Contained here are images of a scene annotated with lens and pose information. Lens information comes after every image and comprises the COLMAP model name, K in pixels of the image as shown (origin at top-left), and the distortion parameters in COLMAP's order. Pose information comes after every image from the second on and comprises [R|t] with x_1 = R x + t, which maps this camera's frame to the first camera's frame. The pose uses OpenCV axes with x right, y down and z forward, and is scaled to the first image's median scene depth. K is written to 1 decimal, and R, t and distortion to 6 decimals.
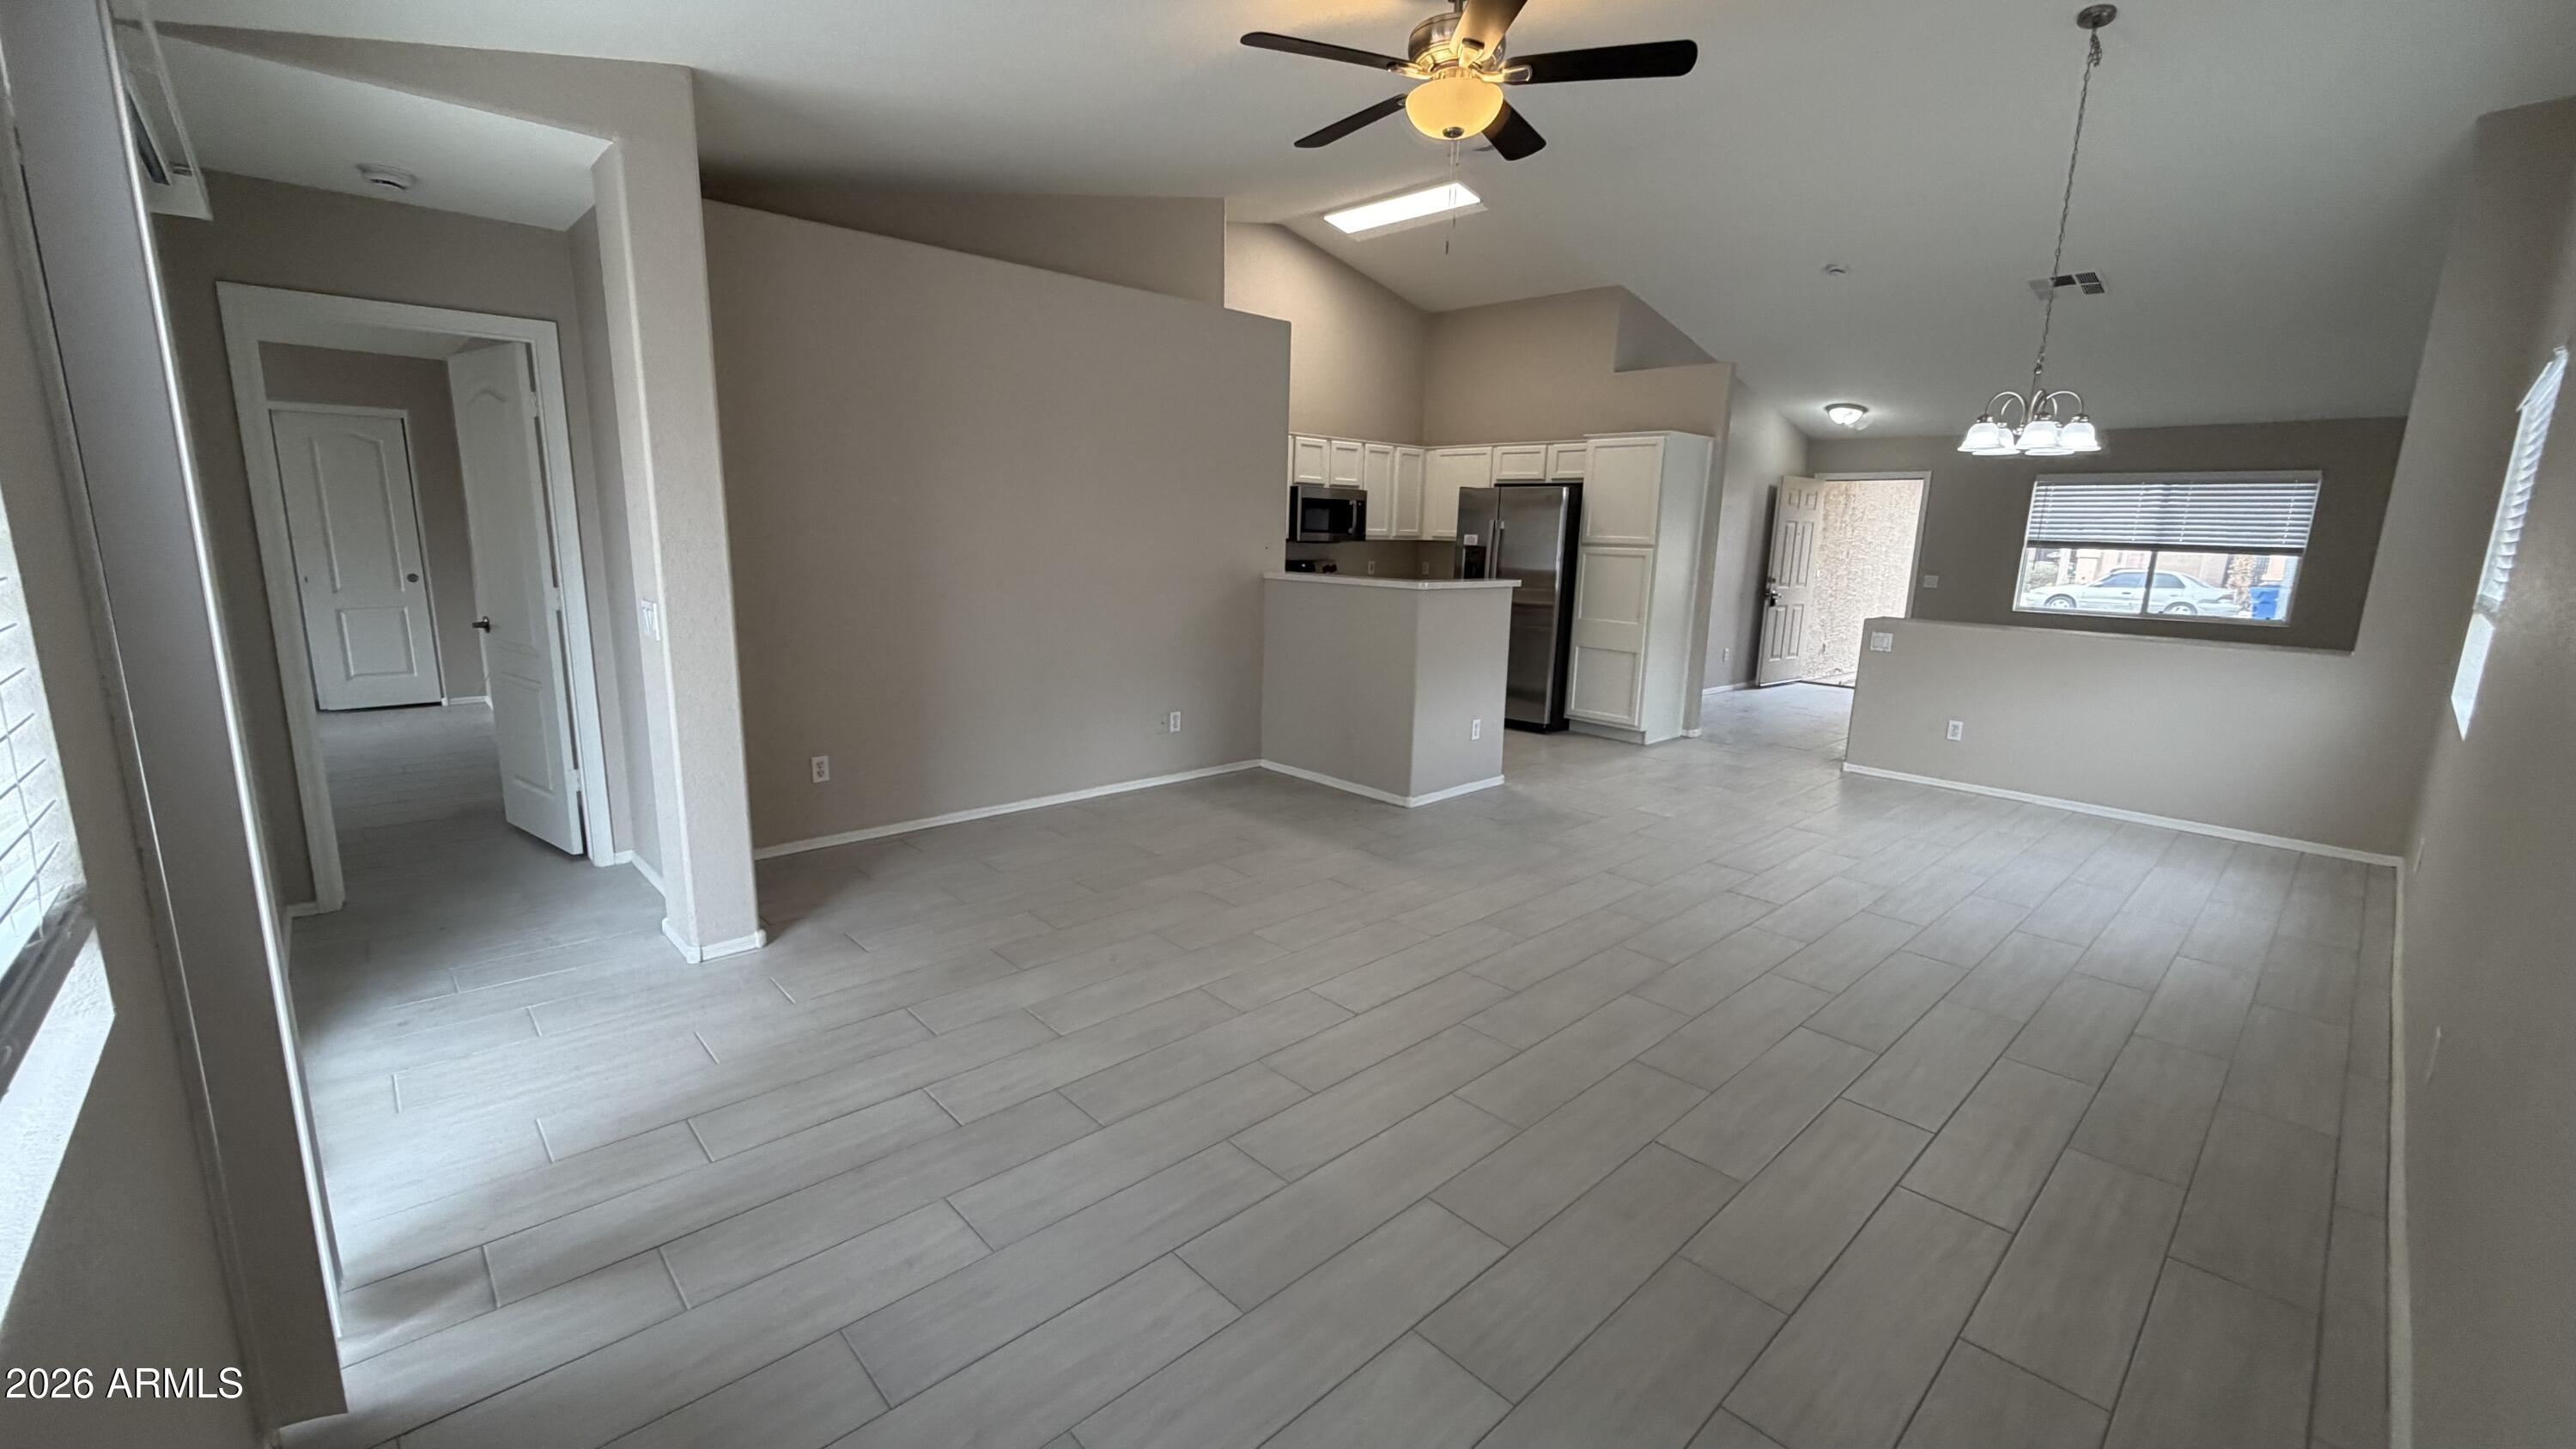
lens RADIAL K [[1020.0, 0, 1288.0], [0, 1020.0, 724.5], [0, 0, 1]] dist [-0.001193, -0.000044]
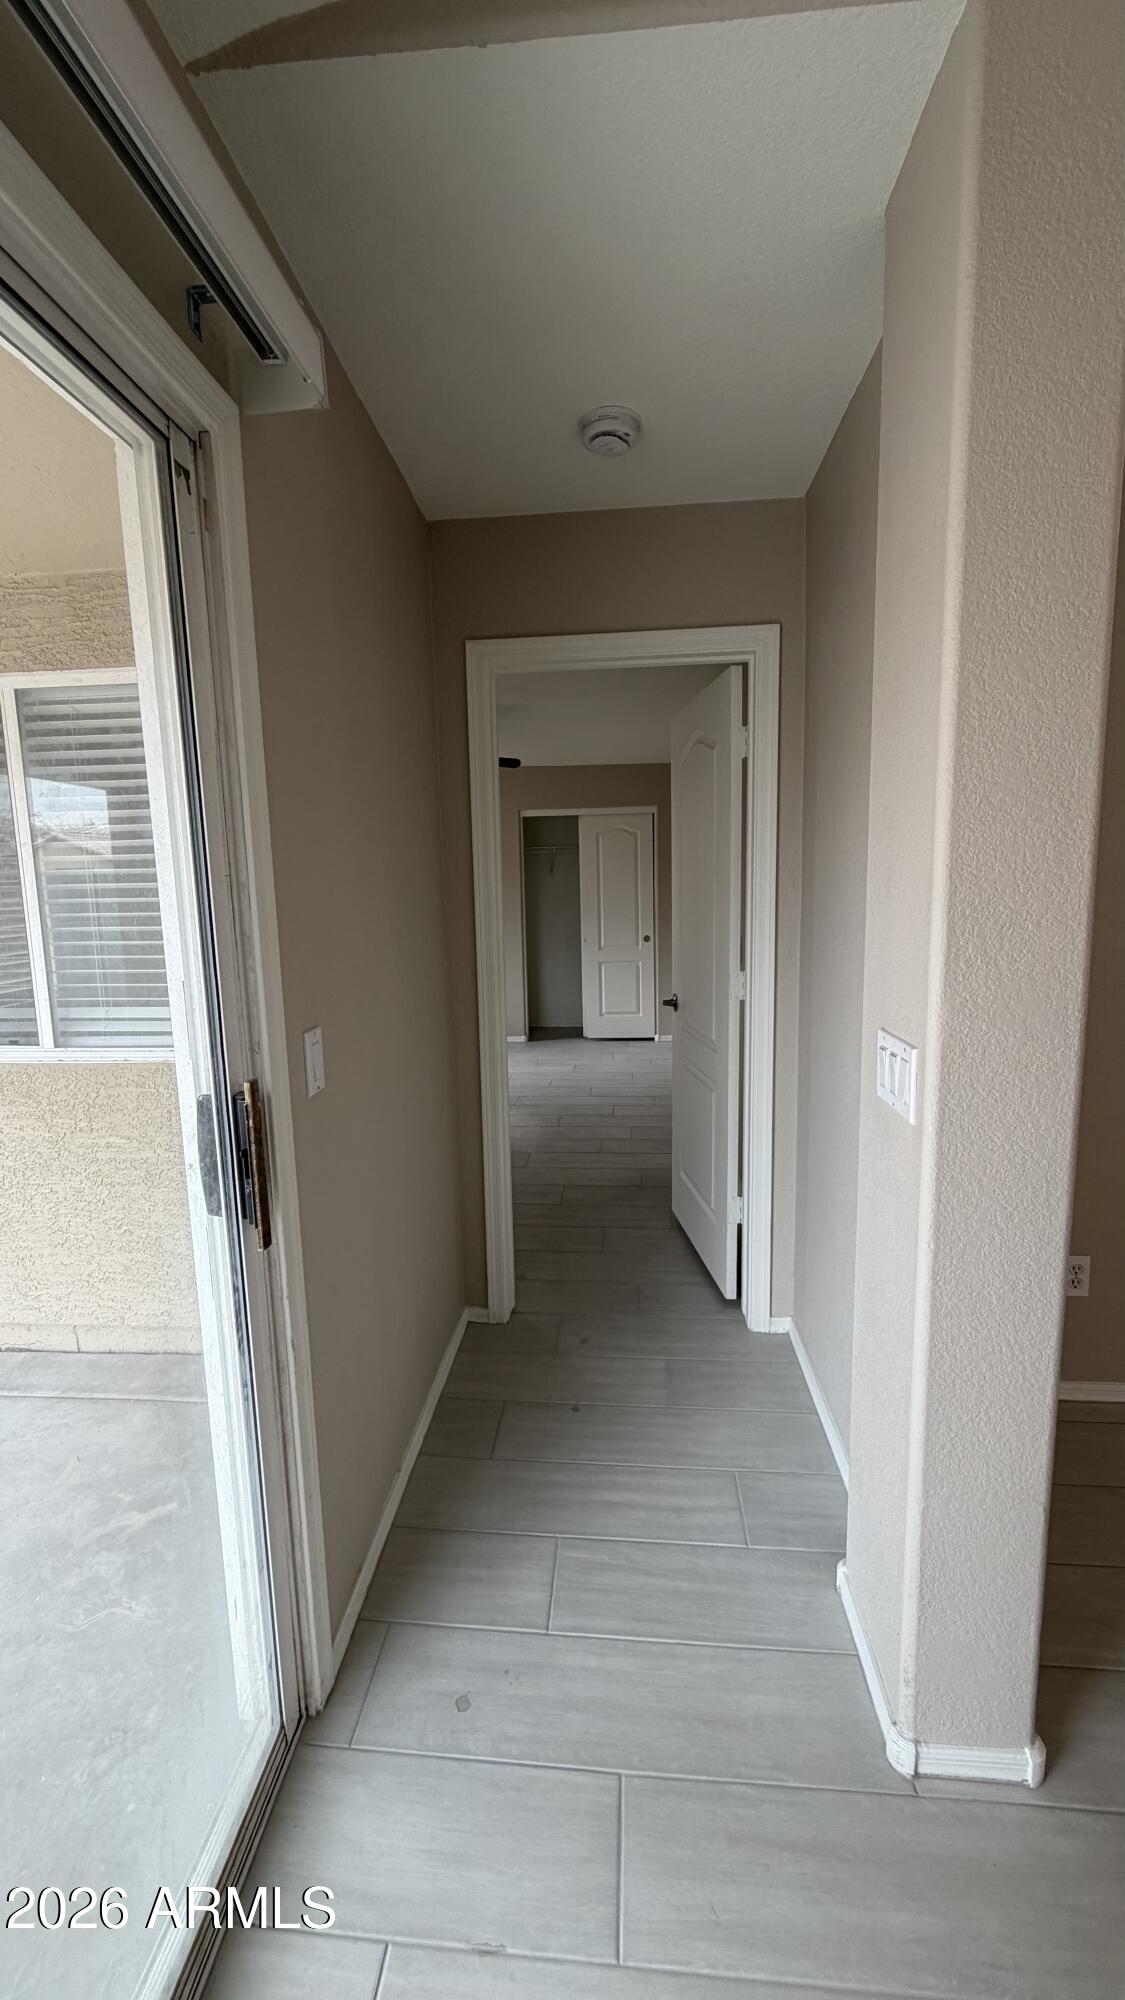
lens RADIAL K [[791.8, 0, 562.5], [0, 791.8, 1000.0], [0, 0, 1]] dist [-0.001193, -0.000044]
pose [[0.668123, 0.067267, -0.741004, -0.340186], [-0.105343, 0.994425, -0.004710, -0.090445], [0.736556, 0.081206, 0.671484, 0.466286]]
